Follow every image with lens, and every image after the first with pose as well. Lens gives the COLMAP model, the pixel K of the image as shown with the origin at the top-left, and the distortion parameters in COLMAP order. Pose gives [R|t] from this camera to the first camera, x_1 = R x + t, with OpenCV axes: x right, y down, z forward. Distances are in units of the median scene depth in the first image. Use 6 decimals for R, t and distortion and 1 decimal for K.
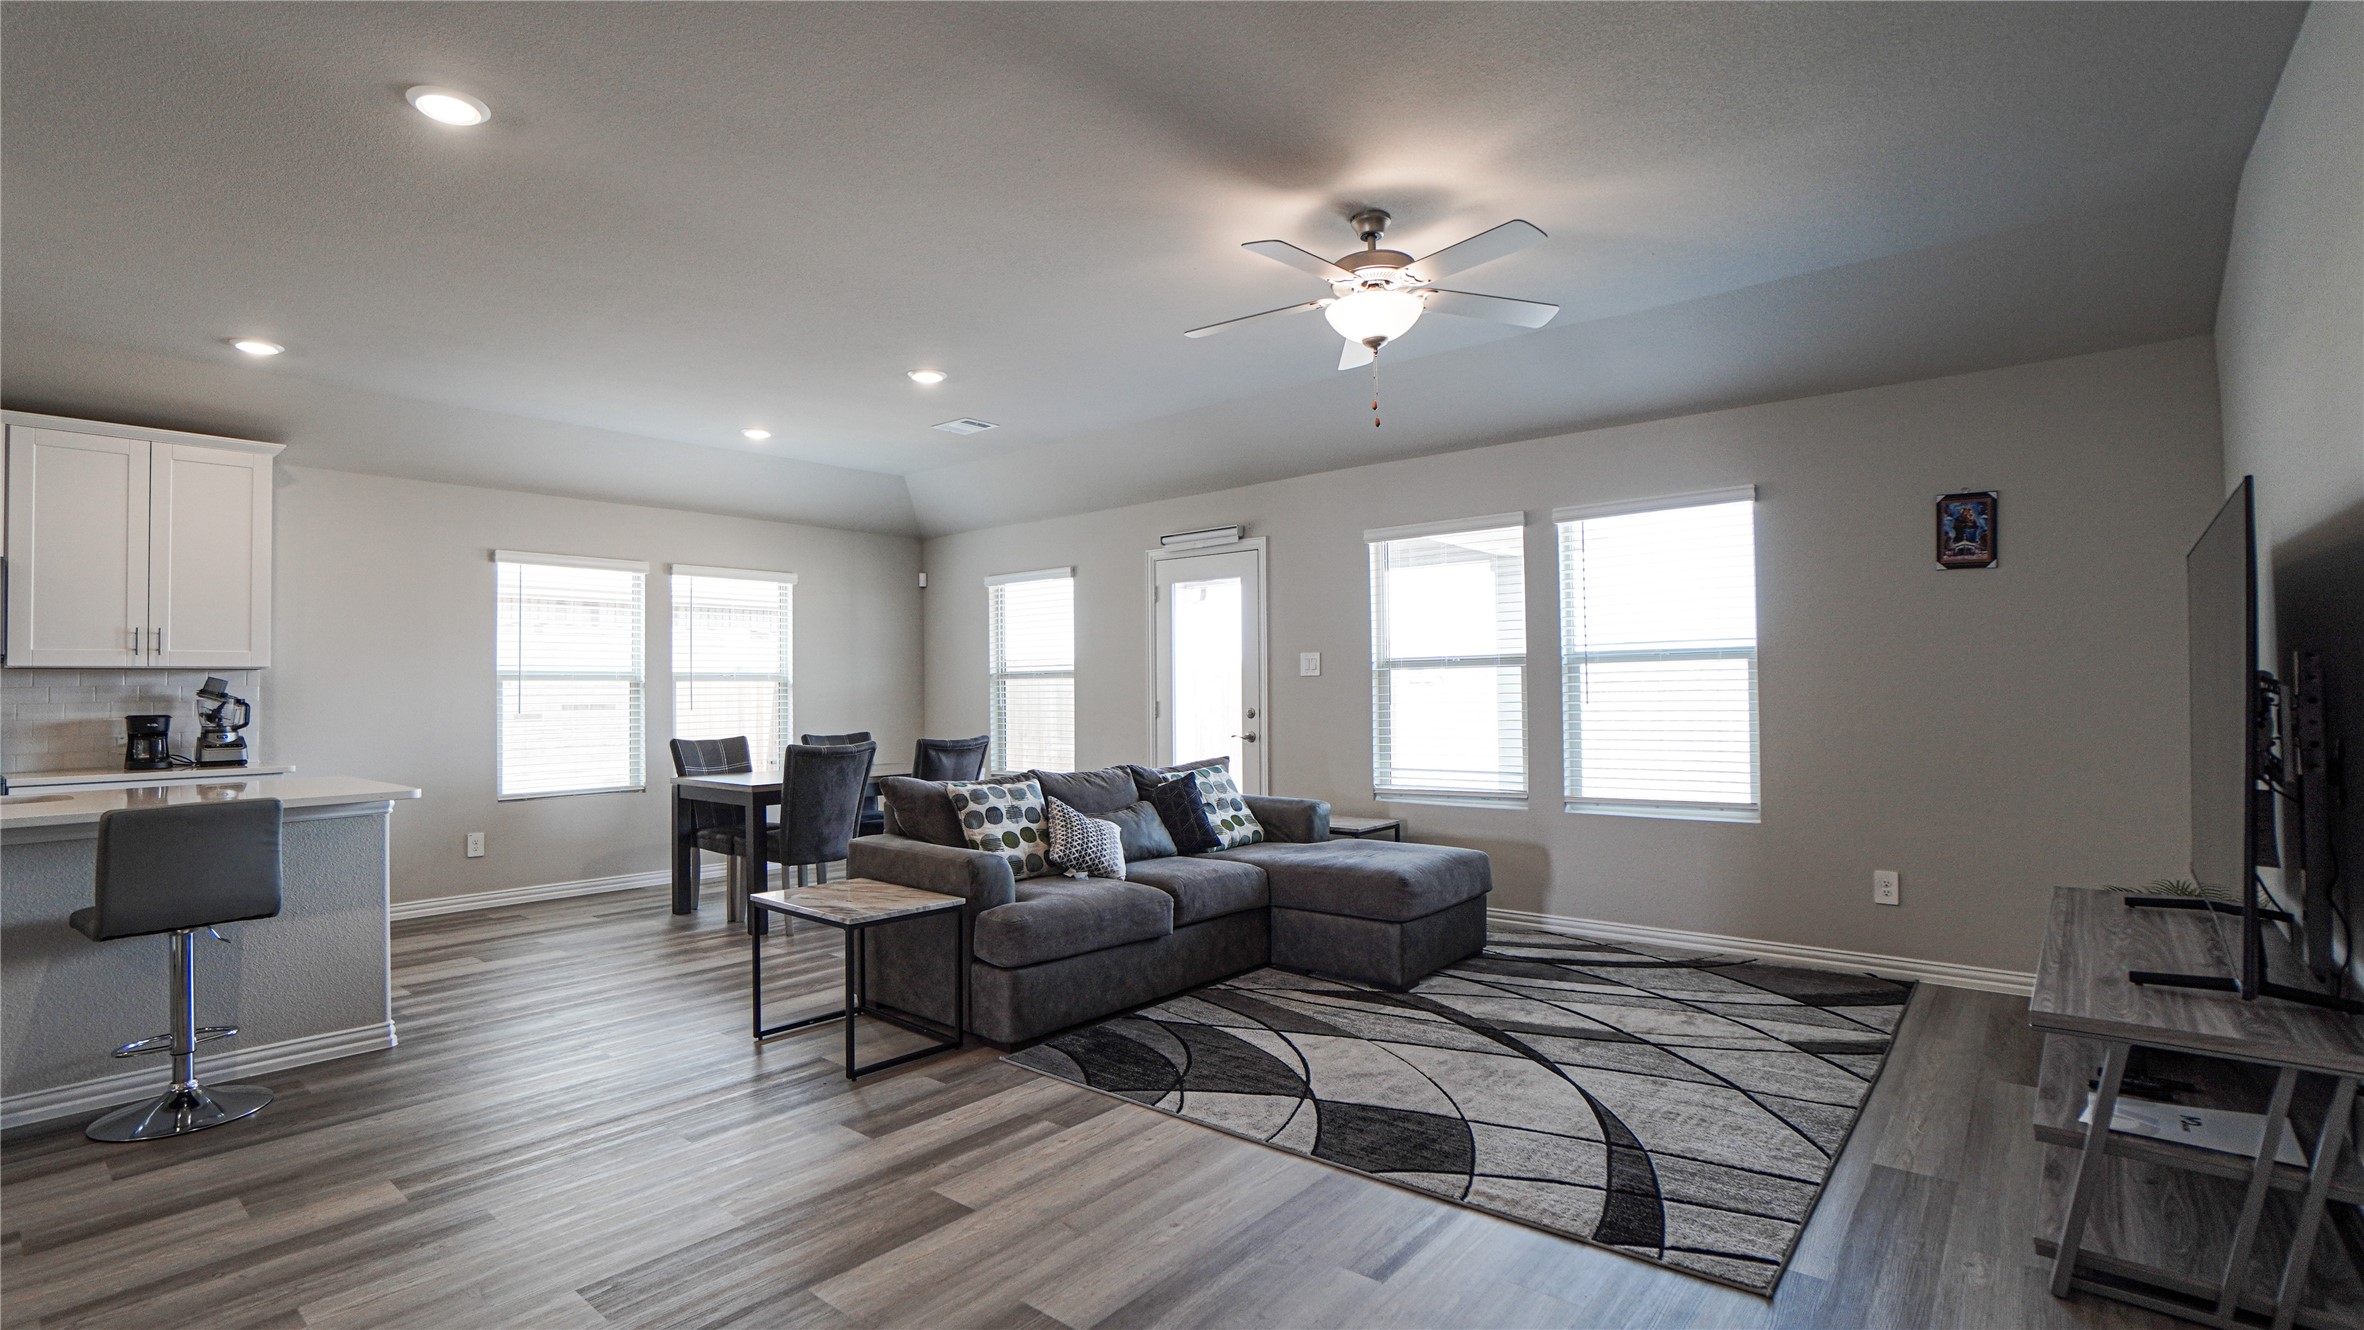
lens RADIAL K [[1087.8, 0, 1167.4], [0, 1087.8, 660.3], [0, 0, 1]] dist [-0.058035, 0.022634]
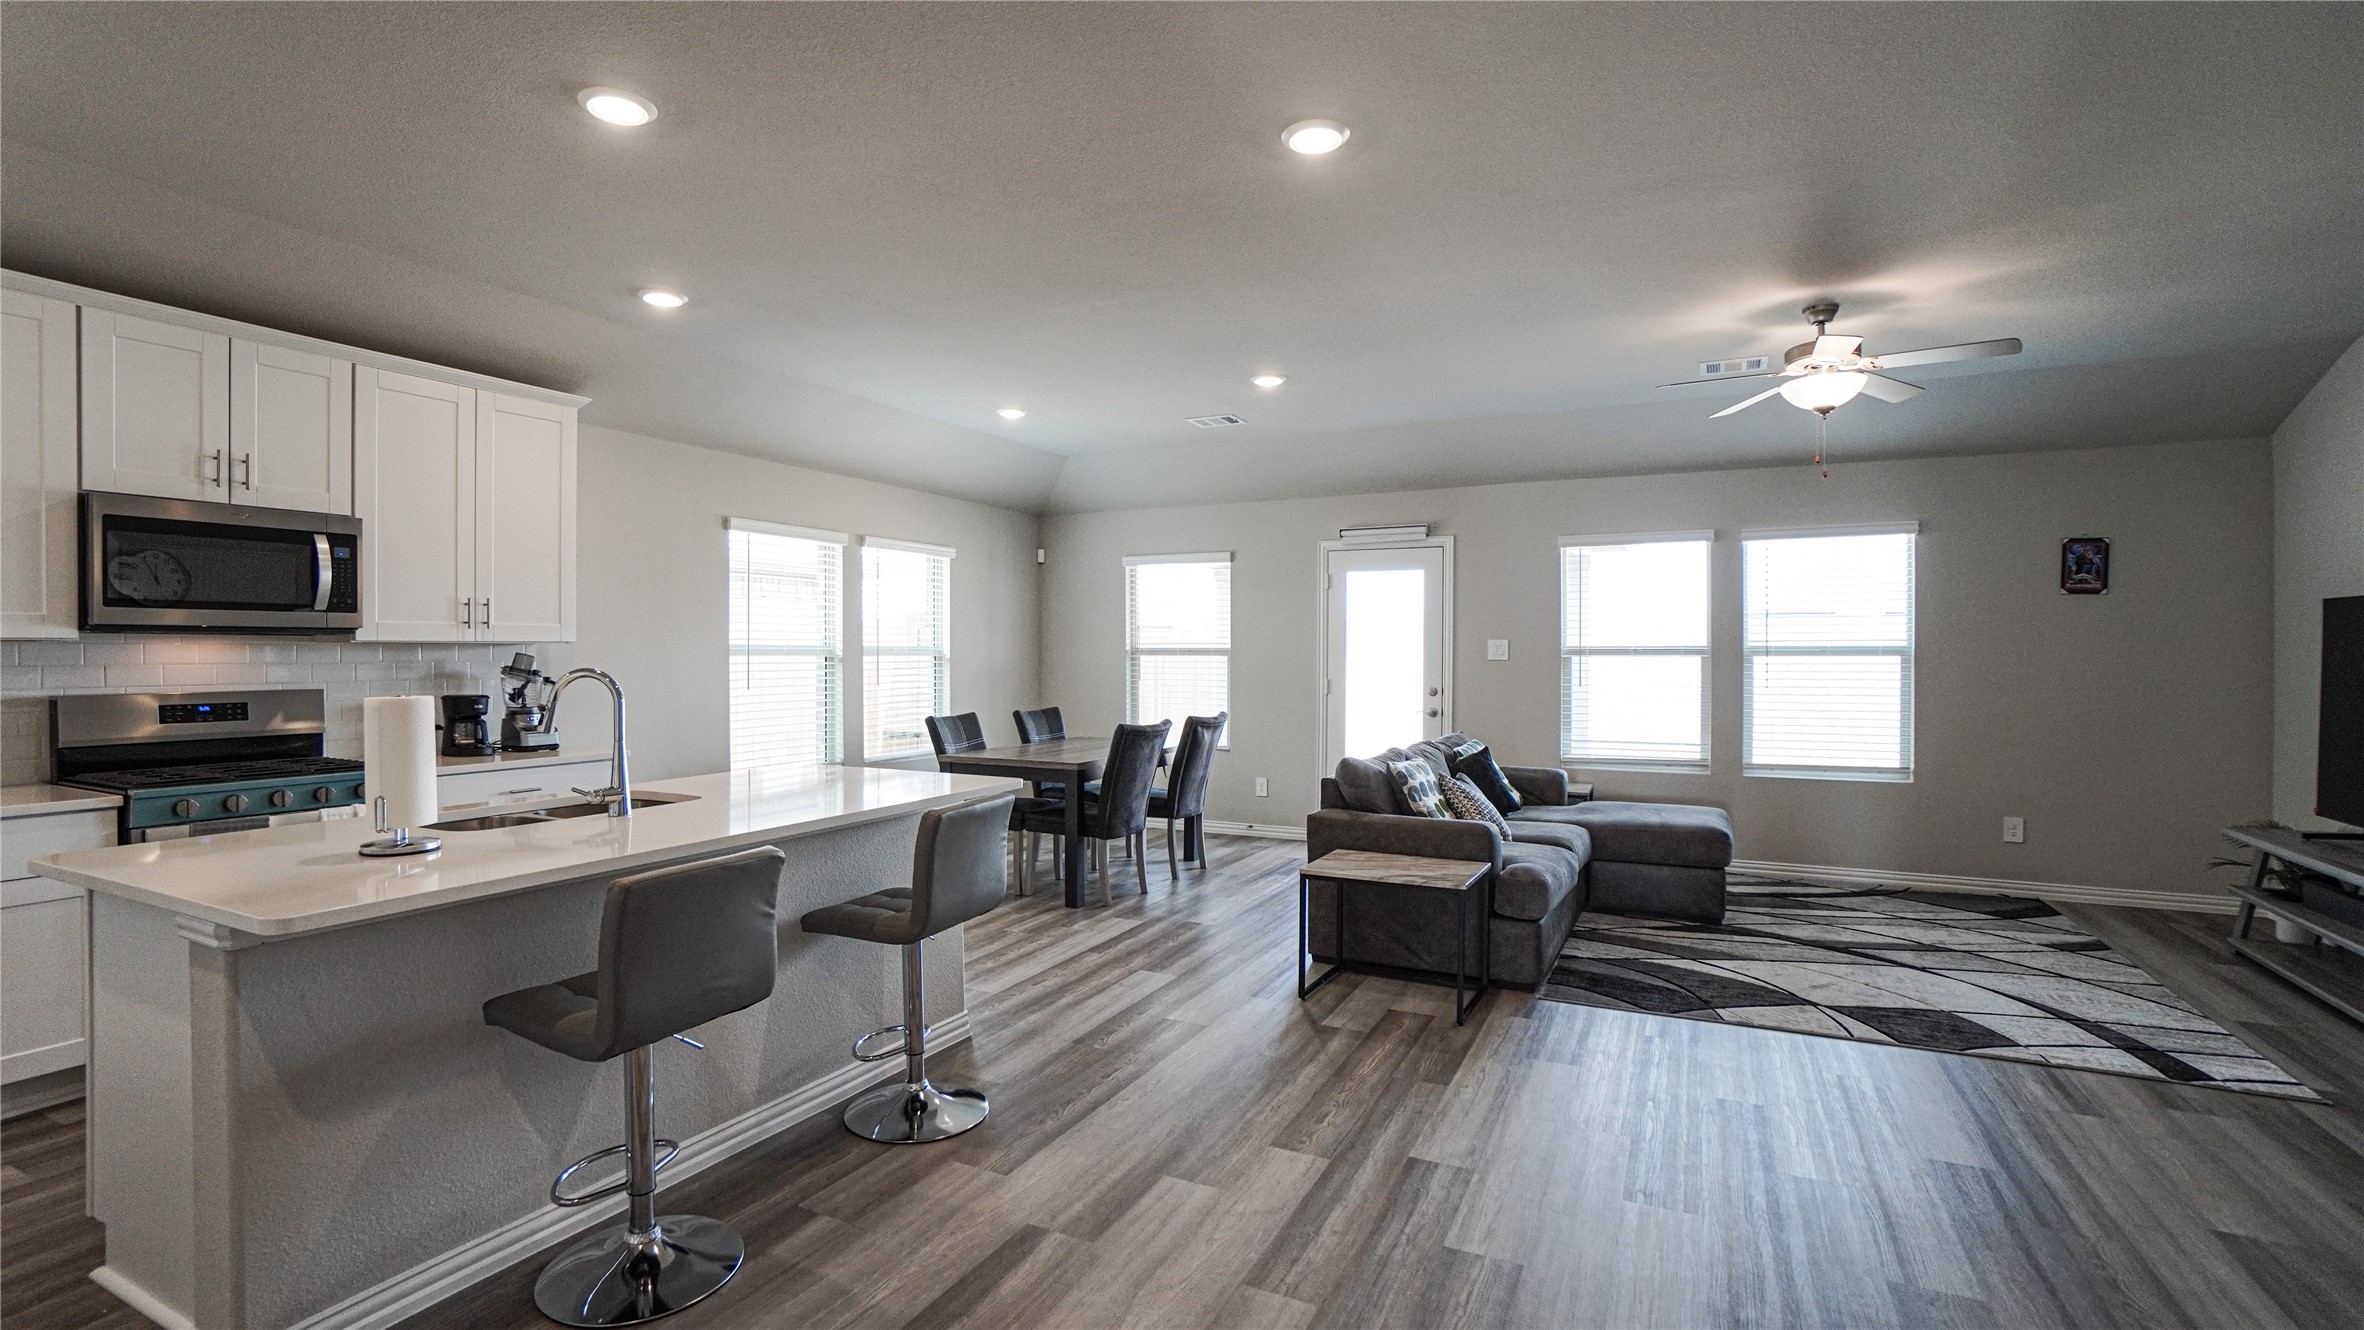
lens RADIAL K [[1058.7, 0, 1172.3], [0, 1058.7, 658.1], [0, 0, 1]] dist [-0.063943, 0.026191]
pose [[0.971536, 0.012110, 0.236582, -0.598396], [-0.019816, 0.999347, 0.030220, -0.018485], [-0.236061, -0.034048, 0.971142, 0.002827]]
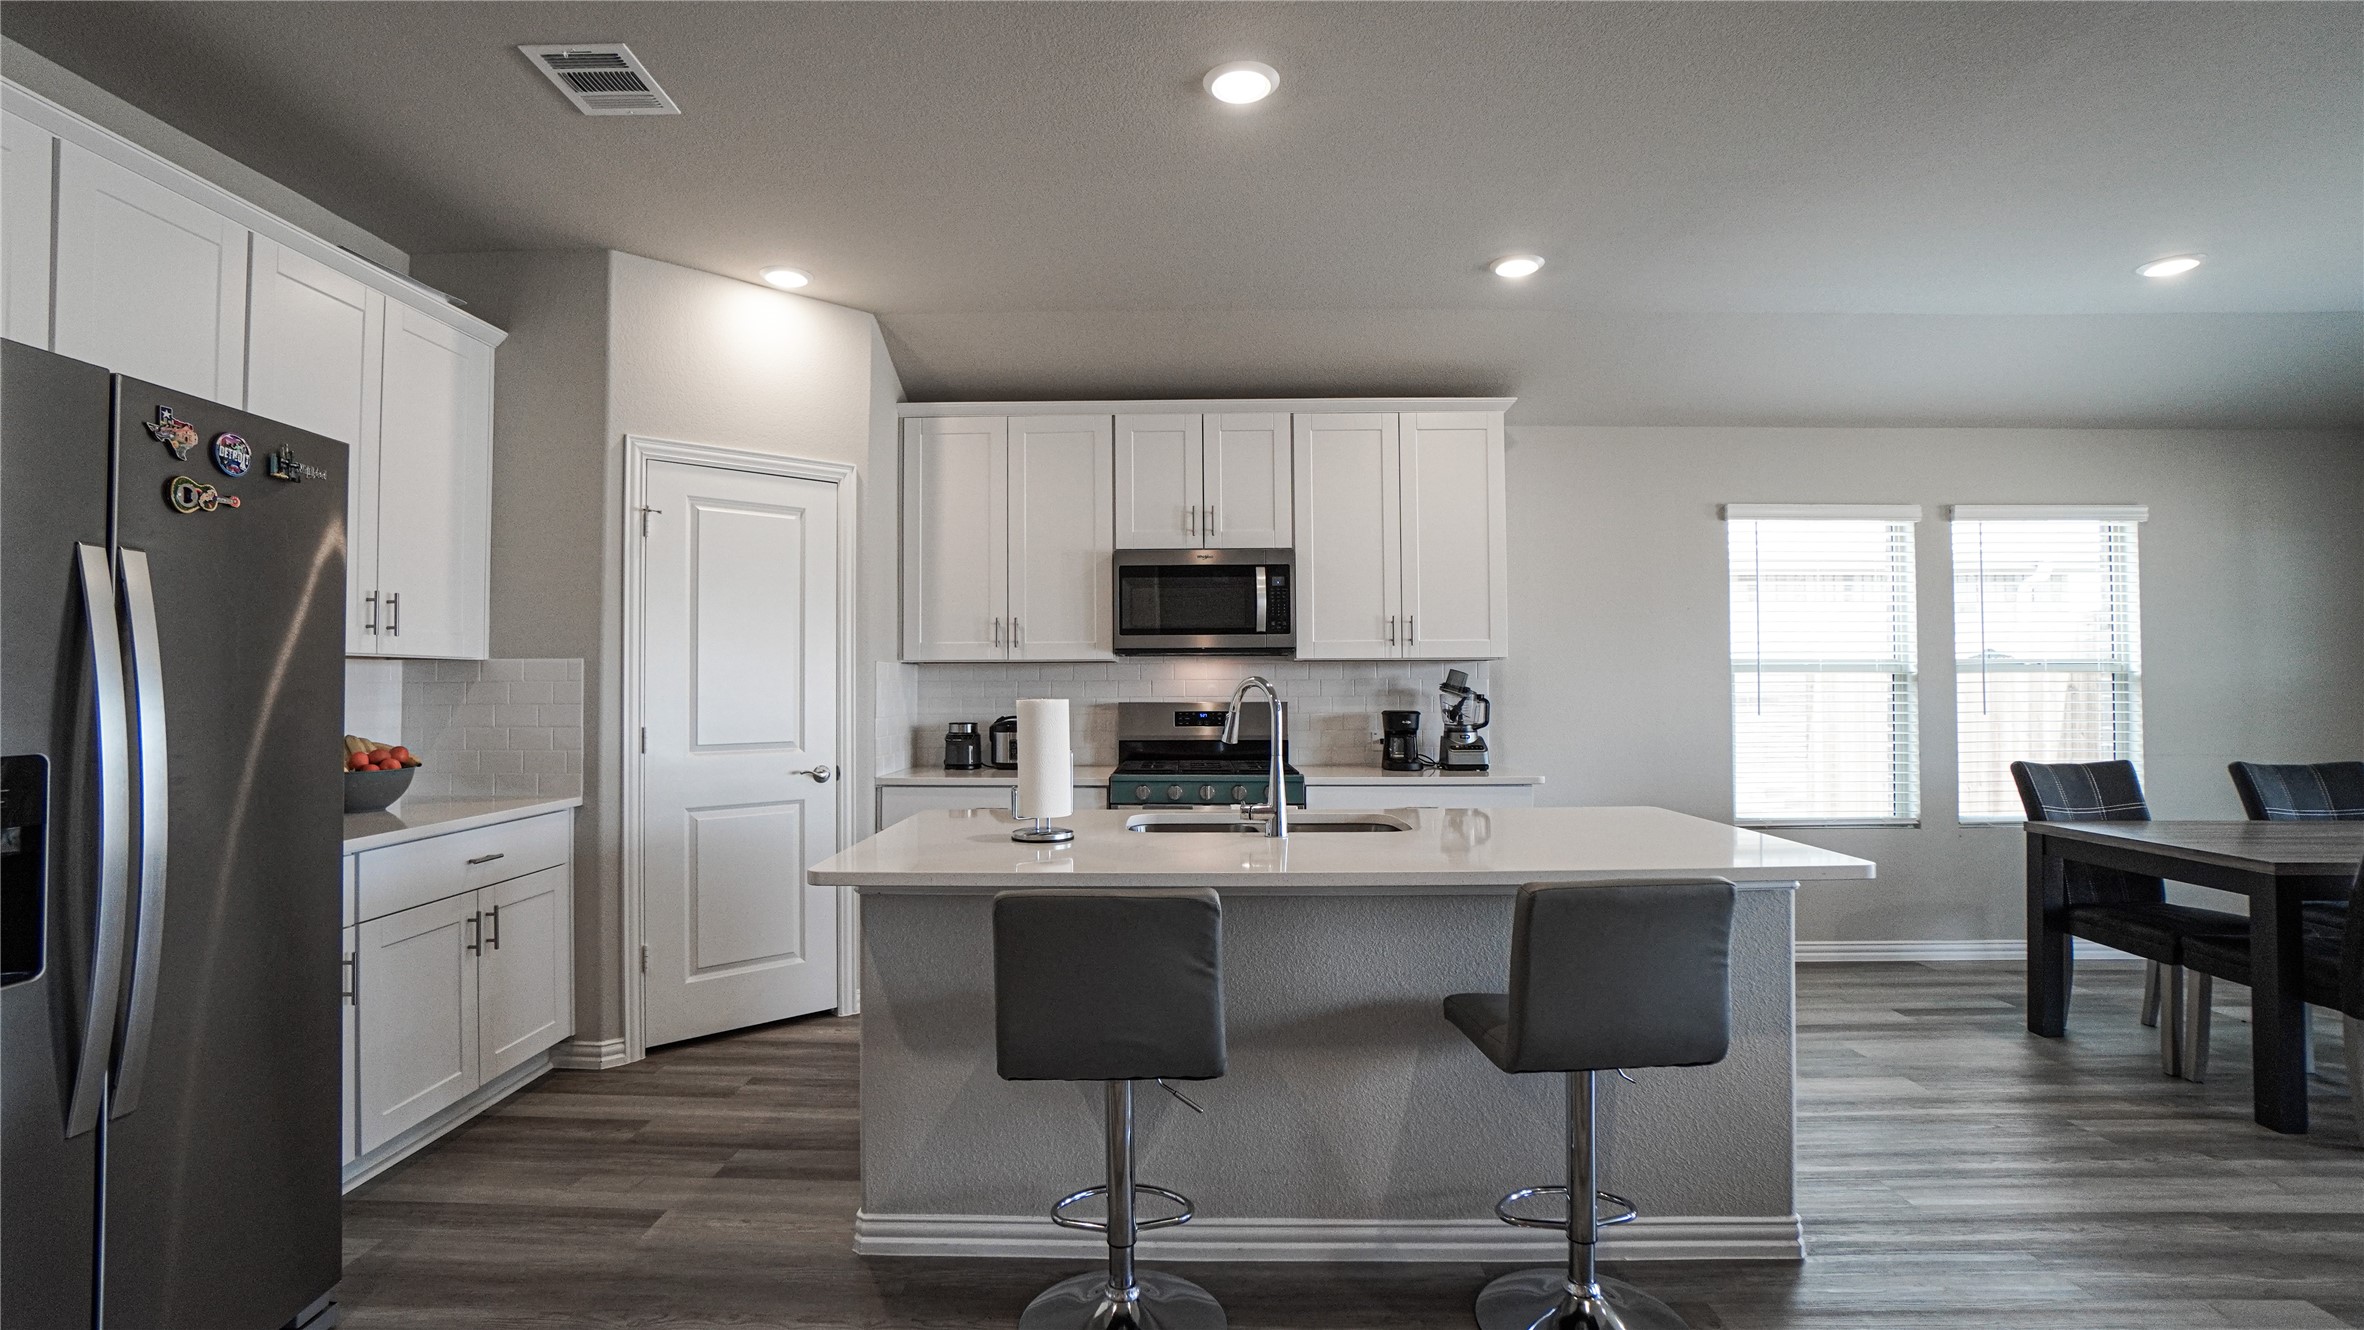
lens RADIAL K [[1087.8, 0, 1167.4], [0, 1087.8, 660.3], [0, 0, 1]] dist [-0.058035, 0.022634]
pose [[0.637825, -0.005762, -0.770160, -0.370072], [0.016392, 0.999847, 0.006096, -0.001568], [0.770007, -0.016513, 0.637821, 0.236678]]
